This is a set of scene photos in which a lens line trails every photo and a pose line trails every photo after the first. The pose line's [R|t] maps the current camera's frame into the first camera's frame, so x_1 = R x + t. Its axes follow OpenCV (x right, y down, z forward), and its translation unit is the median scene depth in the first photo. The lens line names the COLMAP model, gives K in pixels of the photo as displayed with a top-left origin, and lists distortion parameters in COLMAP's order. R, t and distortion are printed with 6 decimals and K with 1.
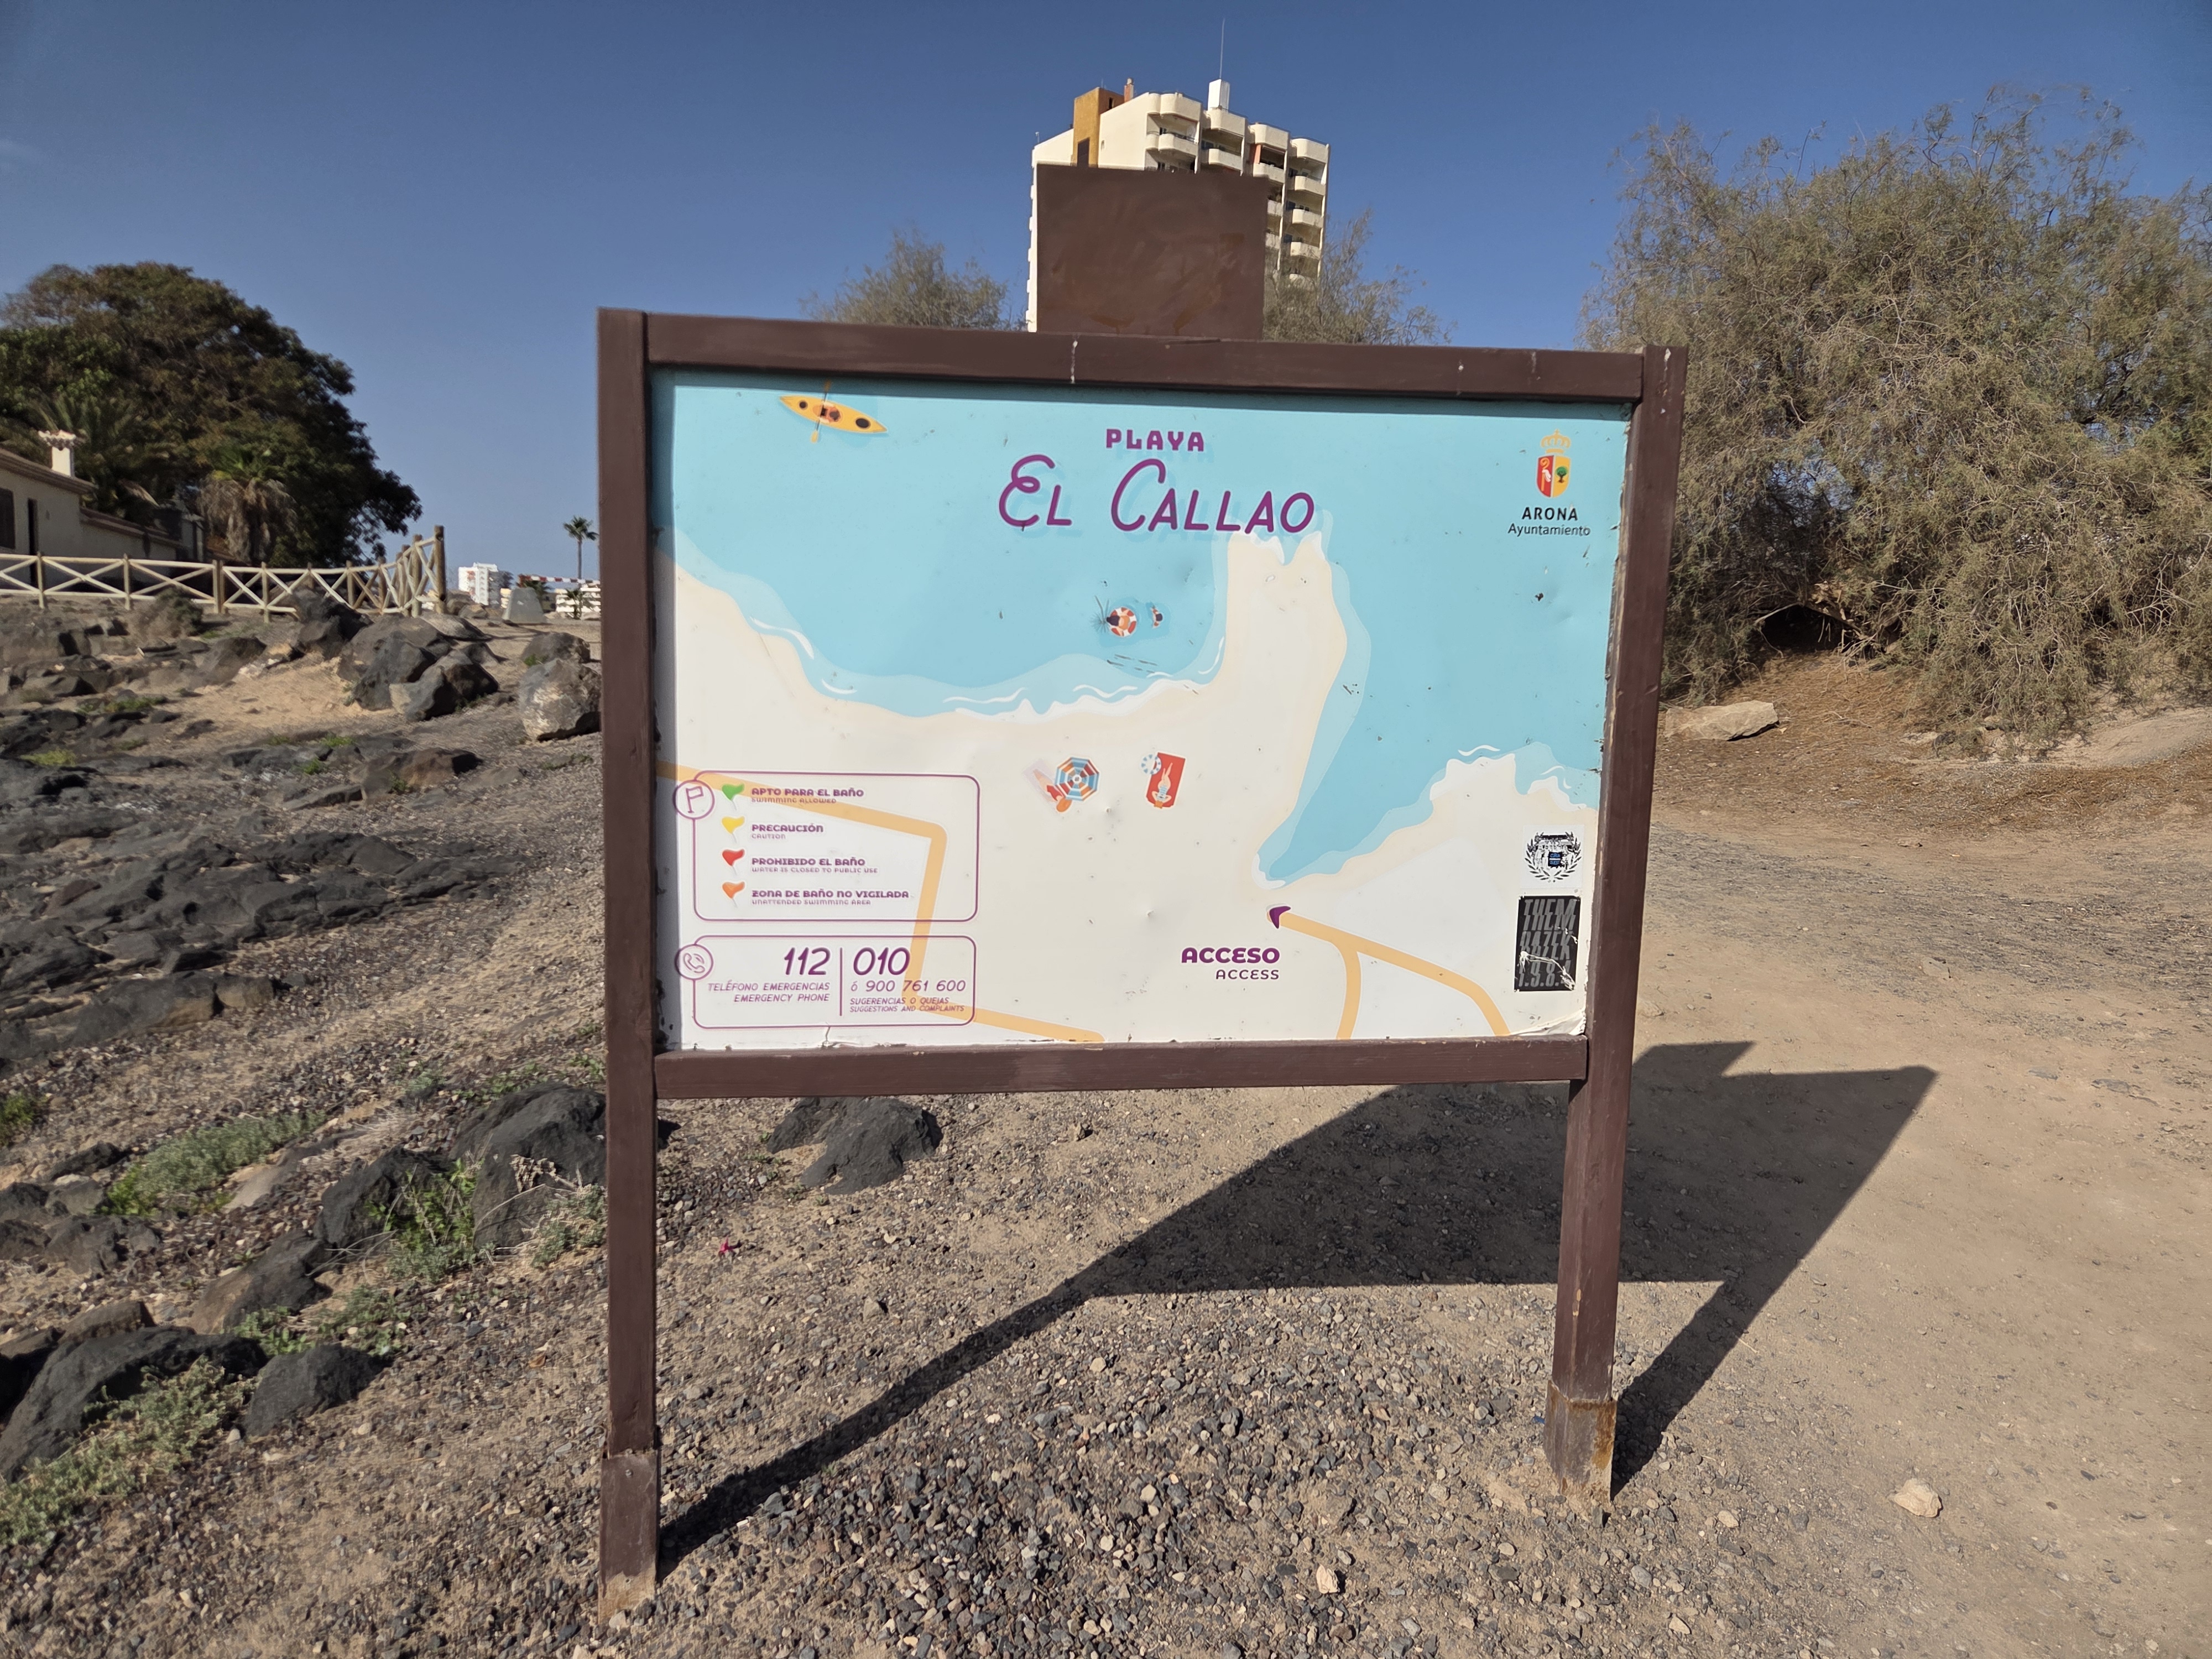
lens RADIAL K [[1507.7, 0, 1102.4], [0, 1507.7, 831.0], [0, 0, 1]] dist [0.014111, -0.001774]
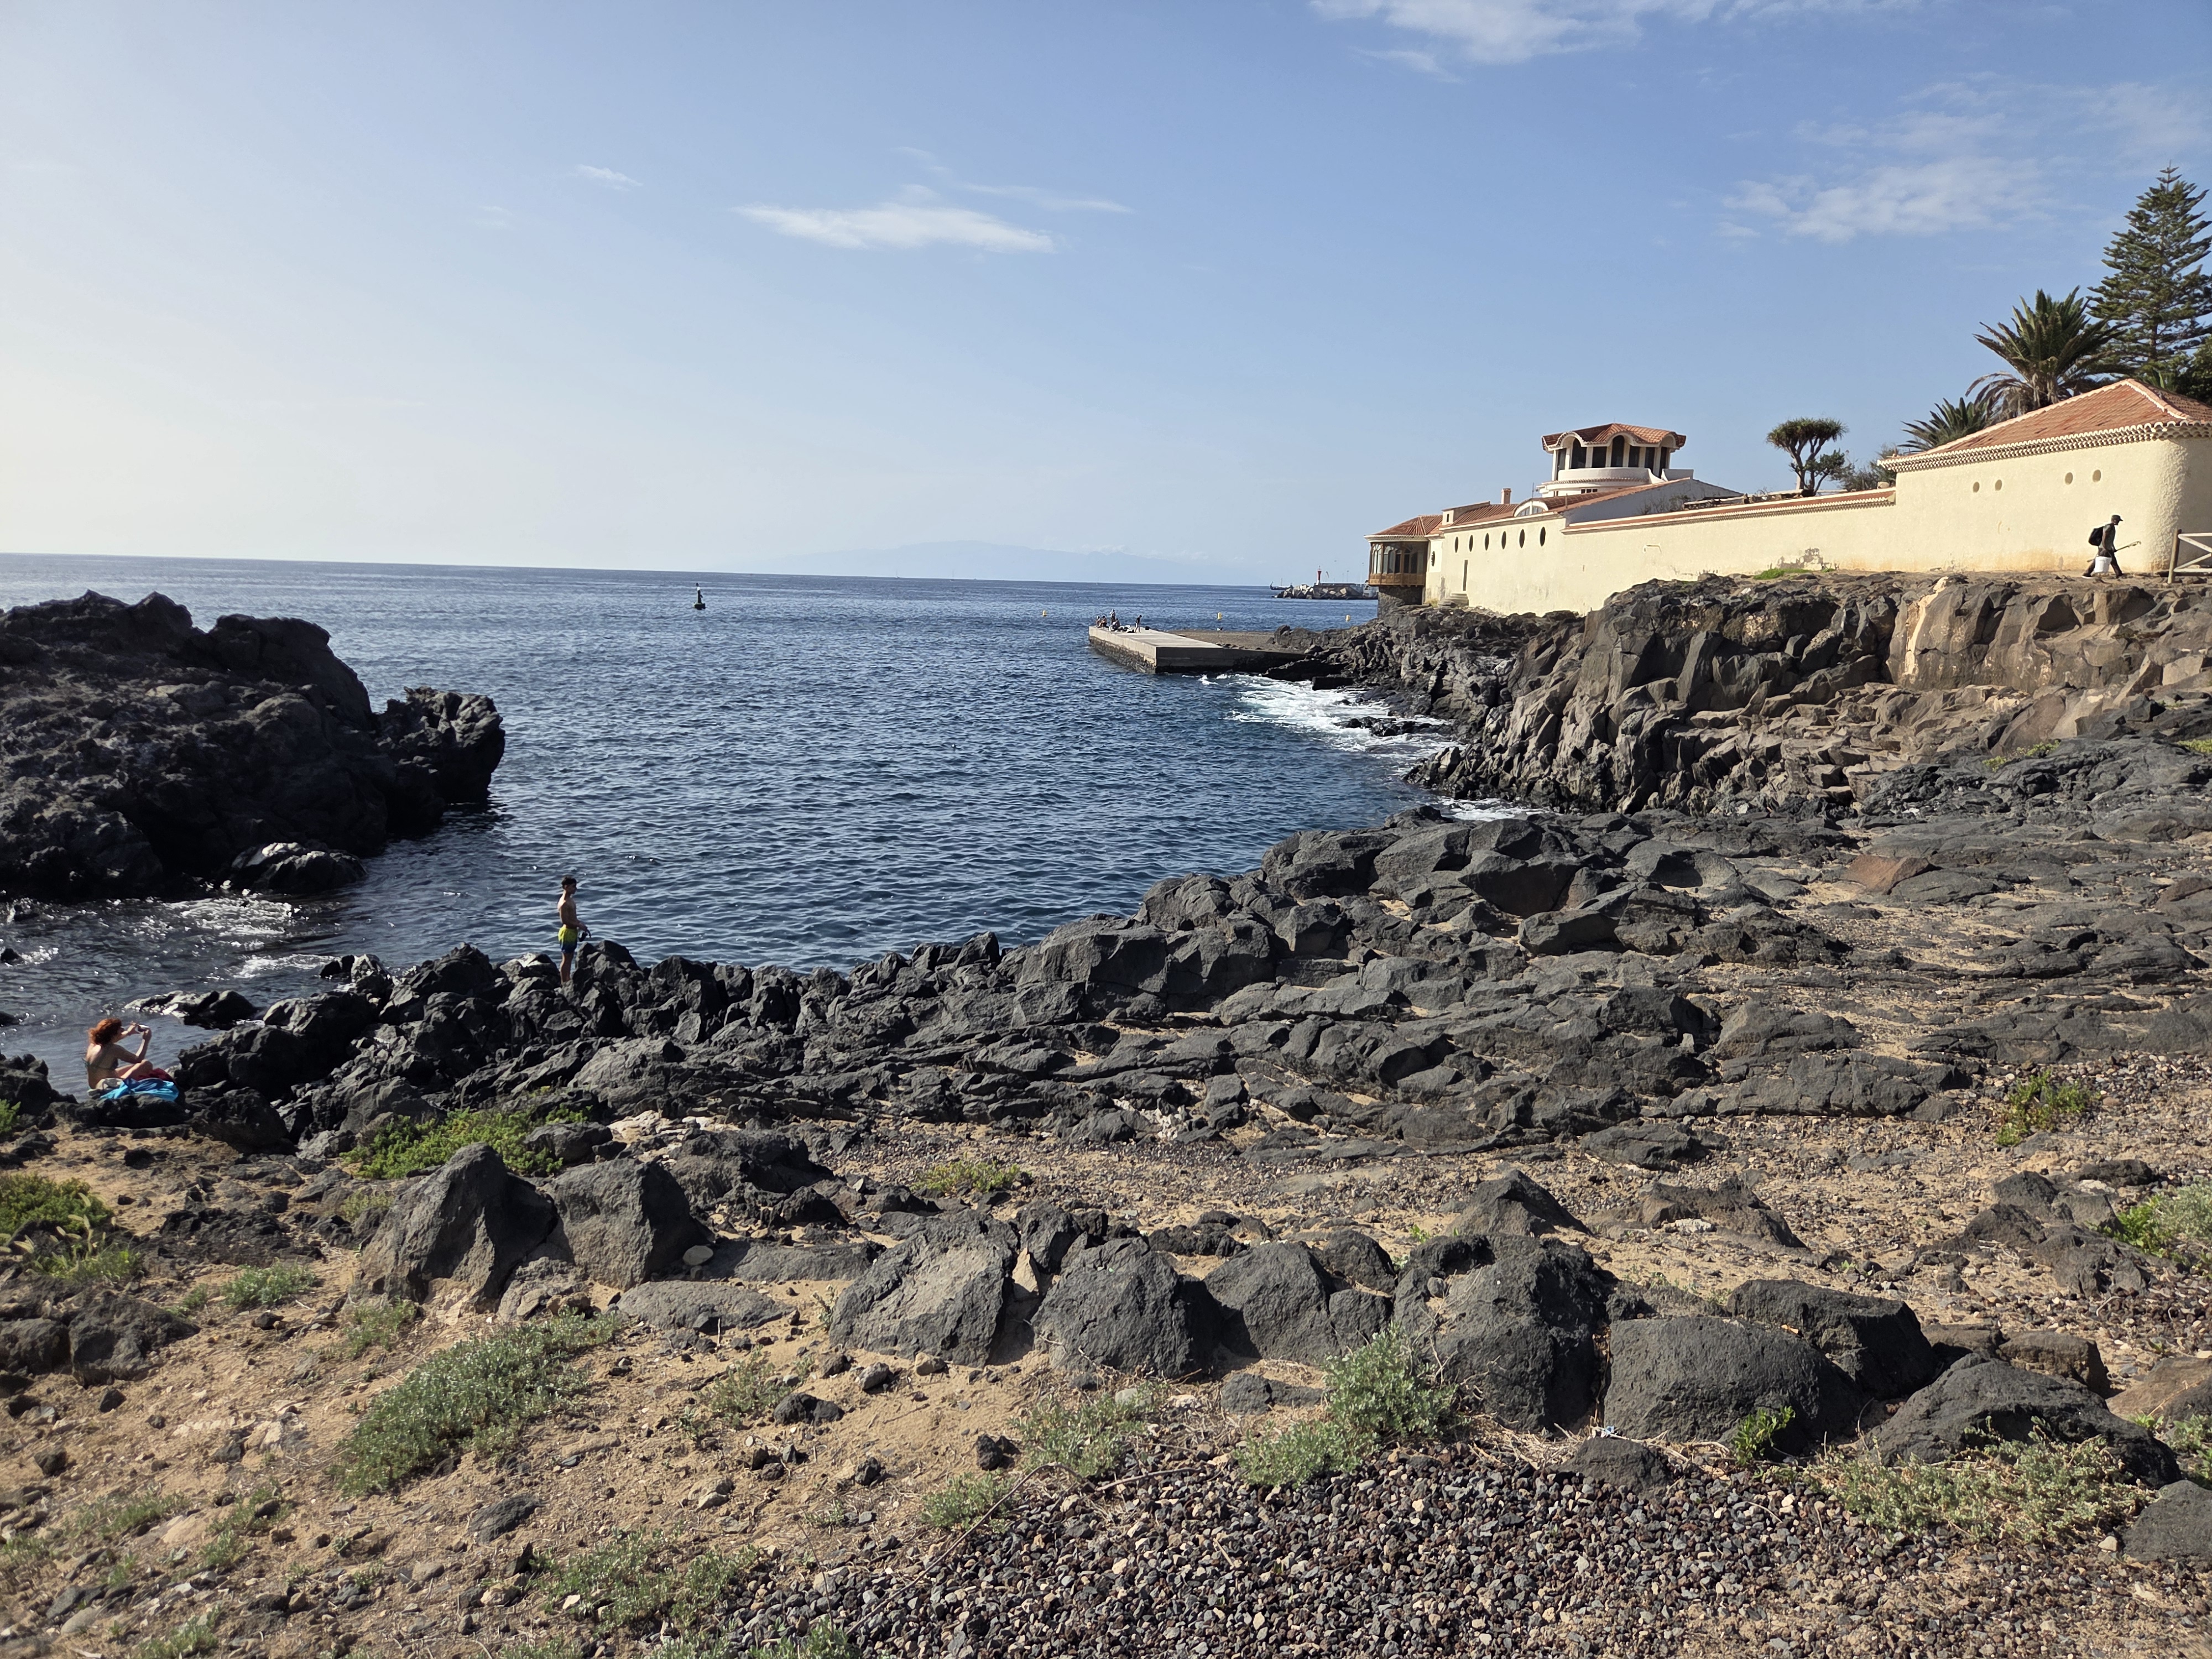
lens RADIAL K [[1507.7, 0, 1104.0], [0, 1507.7, 817.8], [0, 0, 1]] dist [0.014111, -0.001774]
pose [[0.294002, 0.107109, -0.949785, 0.032468], [-0.100035, 0.991692, 0.080870, -0.020978], [0.950556, 0.071236, 0.302274, 0.110648]]
